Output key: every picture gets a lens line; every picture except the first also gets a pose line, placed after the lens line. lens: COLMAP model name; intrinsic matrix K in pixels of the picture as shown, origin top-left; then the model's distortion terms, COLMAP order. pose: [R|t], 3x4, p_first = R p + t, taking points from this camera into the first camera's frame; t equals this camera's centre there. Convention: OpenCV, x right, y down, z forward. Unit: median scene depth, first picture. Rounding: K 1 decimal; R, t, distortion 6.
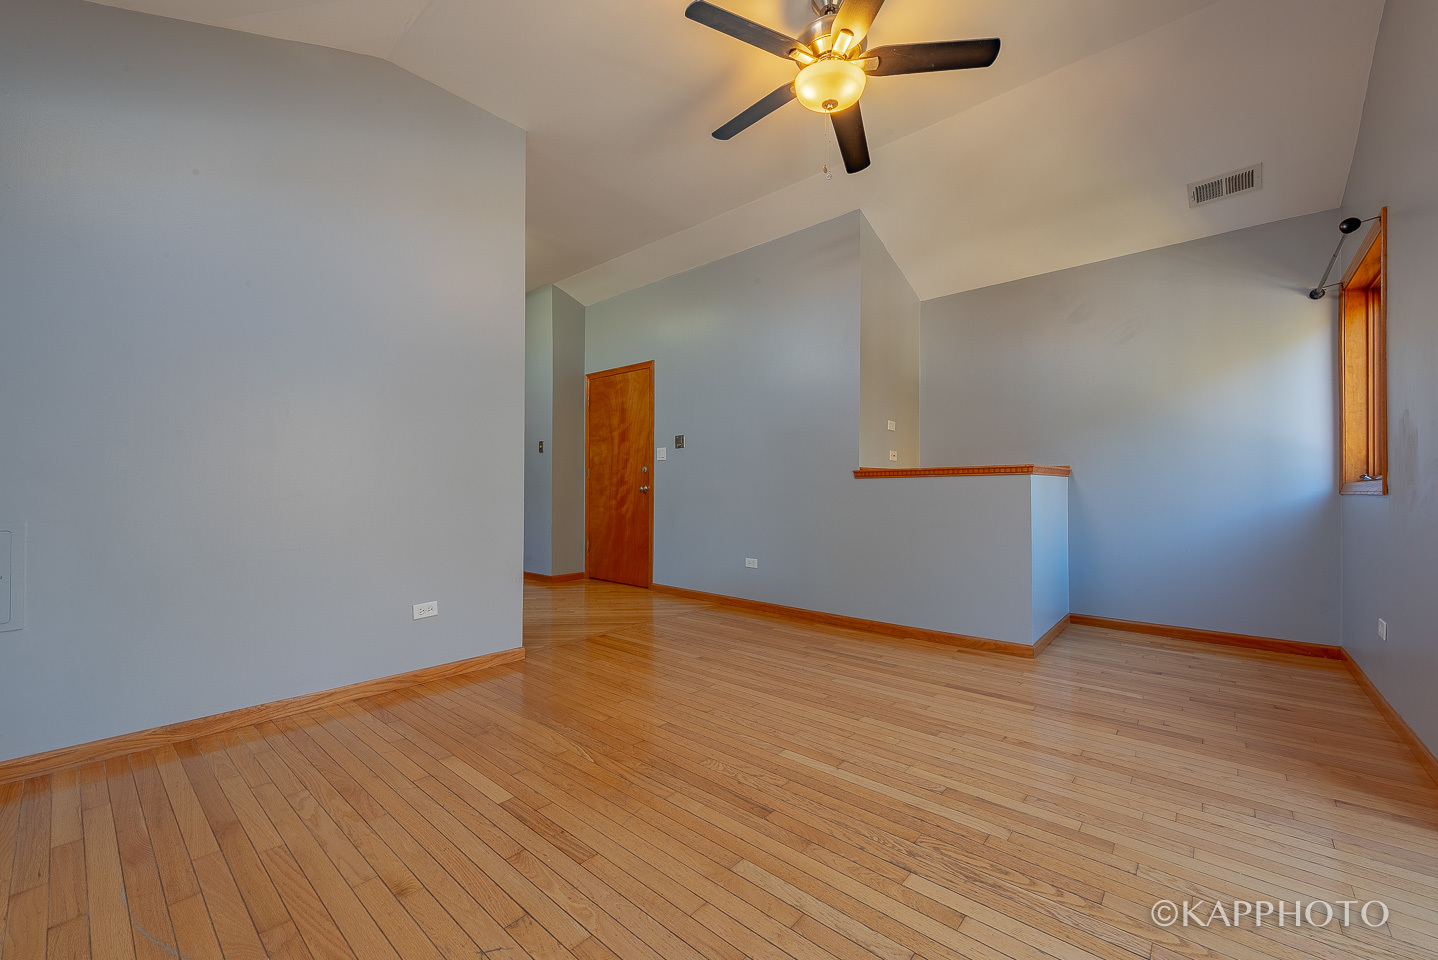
lens RADIAL K [[584.3, 0, 700.0], [0, 584.3, 482.5], [0, 0, 1]] dist [0.012295, -0.002910]
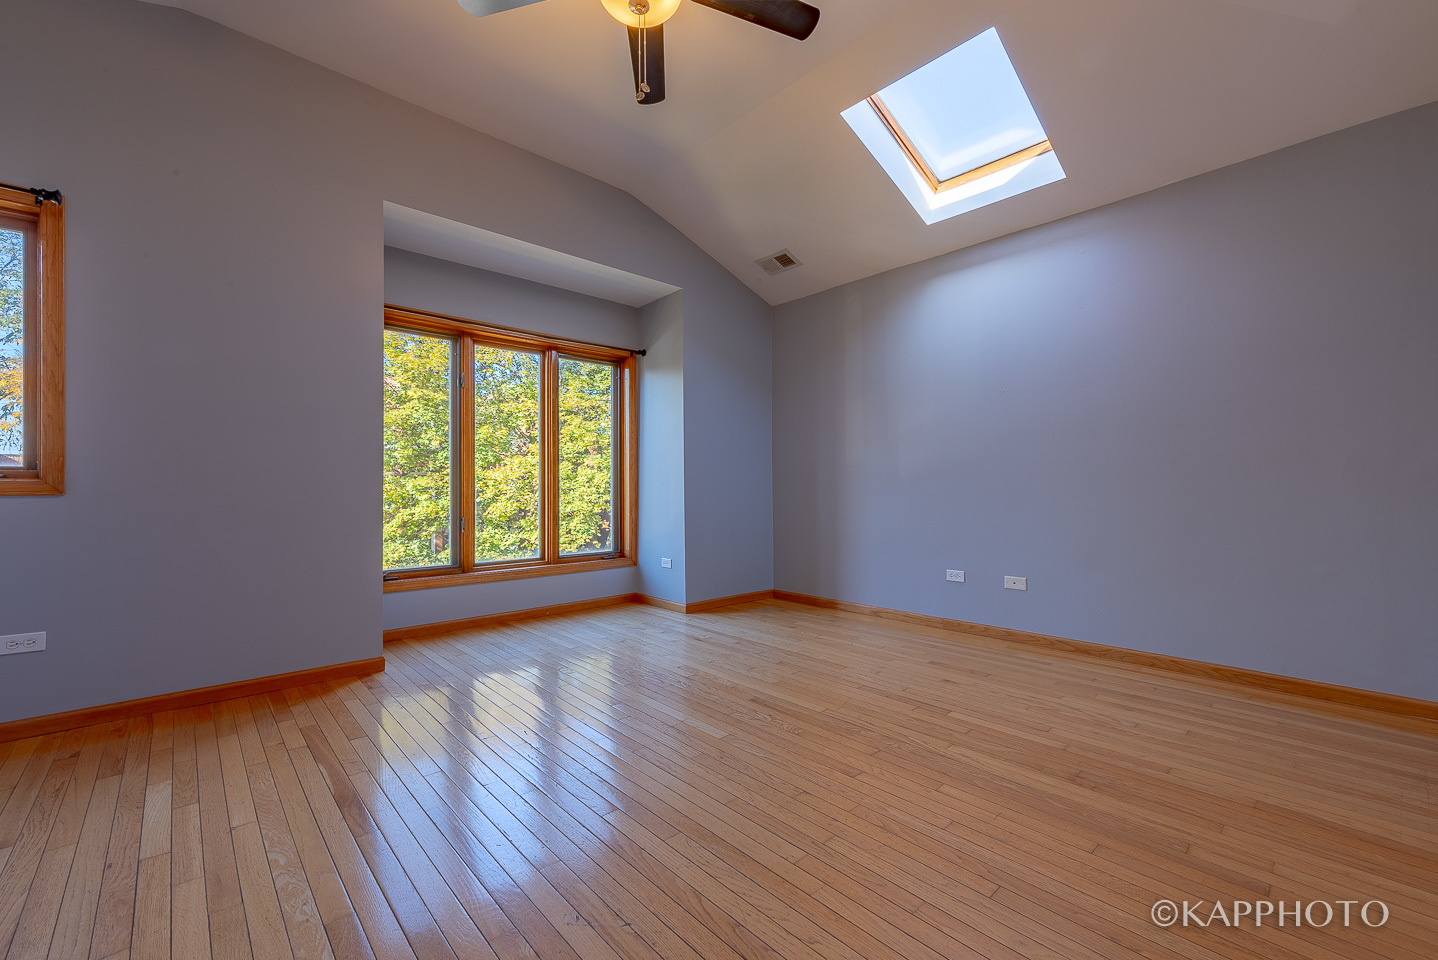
lens RADIAL K [[584.3, 0, 708.8], [0, 584.3, 483.3], [0, 0, 1]] dist [0.012295, -0.002910]
pose [[-0.995028, 0.006067, 0.099408, 0.067354], [0.004605, 0.999878, -0.014926, 0.041373], [-0.099487, -0.014394, -0.994935, 2.142057]]
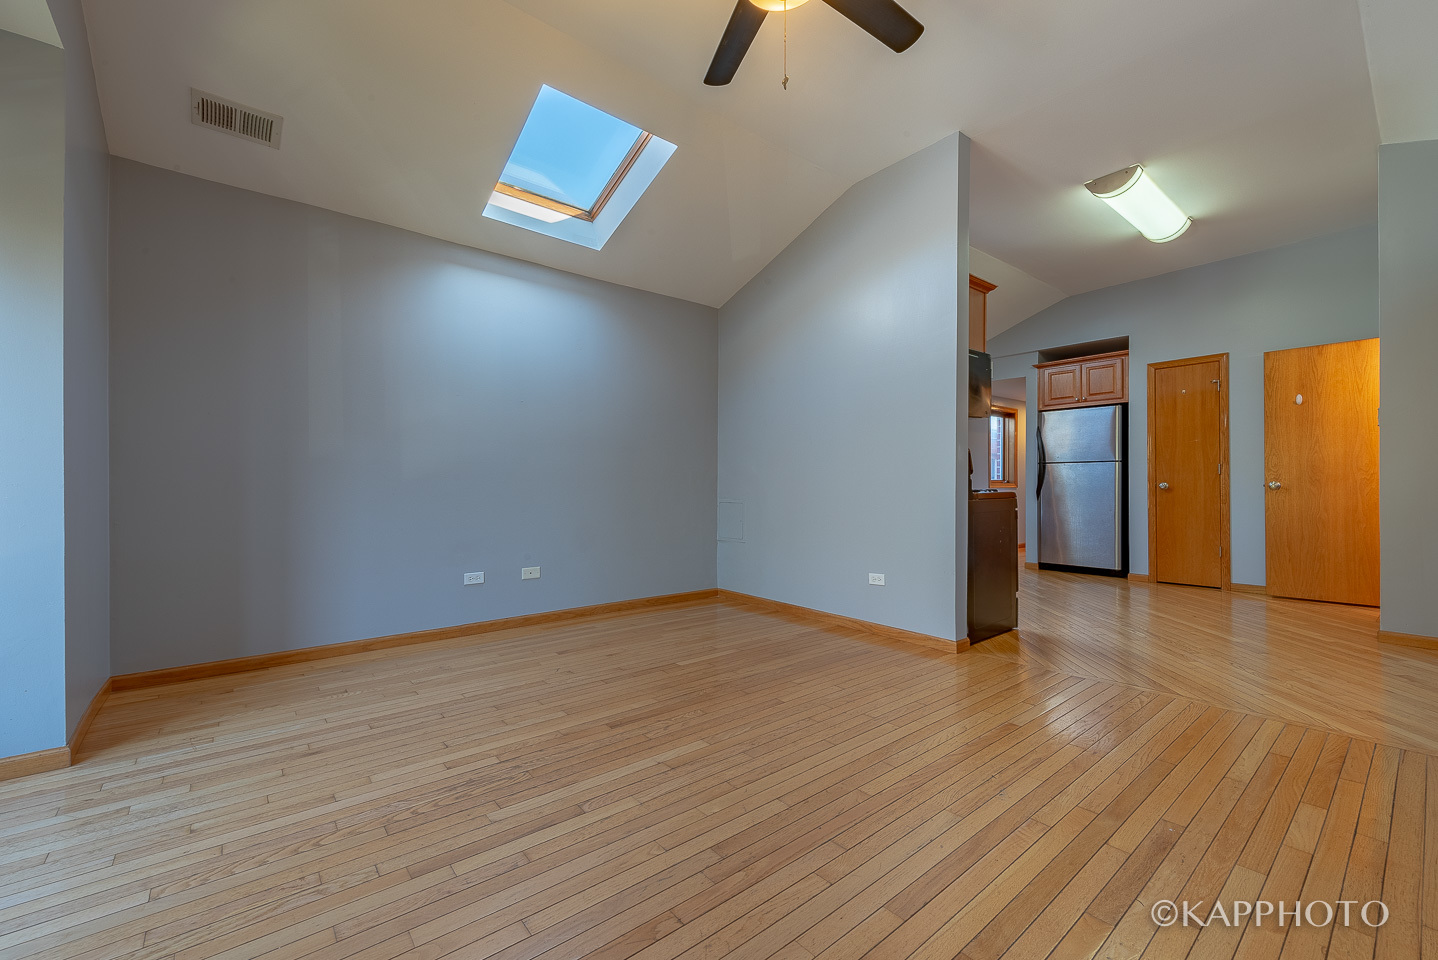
lens RADIAL K [[584.3, 0, 735.4], [0, 584.3, 484.9], [0, 0, 1]] dist [0.012295, -0.002910]
pose [[-0.134345, 0.002014, -0.990933, 1.189977], [0.008027, 0.999967, 0.000944, 0.023546], [0.990902, -0.007827, -0.134357, 1.263427]]
